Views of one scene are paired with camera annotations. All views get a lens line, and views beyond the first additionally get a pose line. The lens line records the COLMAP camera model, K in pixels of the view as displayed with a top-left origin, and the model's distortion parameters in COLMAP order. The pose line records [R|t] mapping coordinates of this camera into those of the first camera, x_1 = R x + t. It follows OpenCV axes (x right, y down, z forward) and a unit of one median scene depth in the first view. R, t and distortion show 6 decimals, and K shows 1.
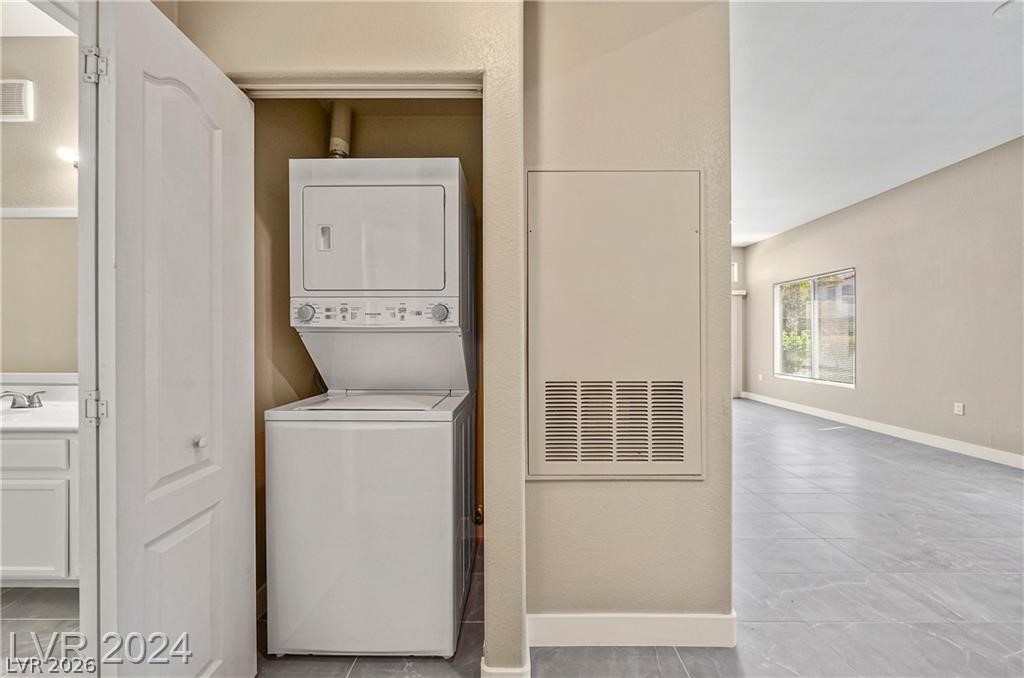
lens RADIAL K [[348.4, 0, 514.6], [0, 348.4, 339.8], [0, 0, 1]] dist [-0.001646, 0.000012]
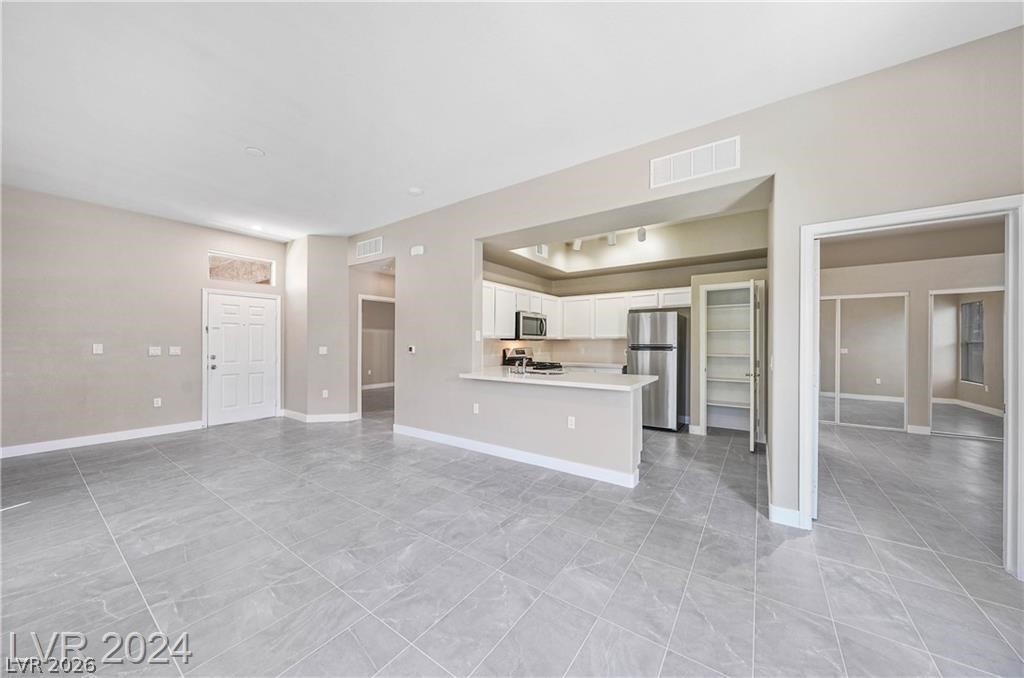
lens RADIAL K [[349.1, 0, 517.1], [0, 349.1, 343.4], [0, 0, 1]] dist [-0.000861, -0.000016]
pose [[-0.569722, 0.004526, -0.821825, 2.558463], [-0.002468, 0.999971, 0.007218, -0.083888], [0.821834, 0.006140, -0.569694, 3.645764]]
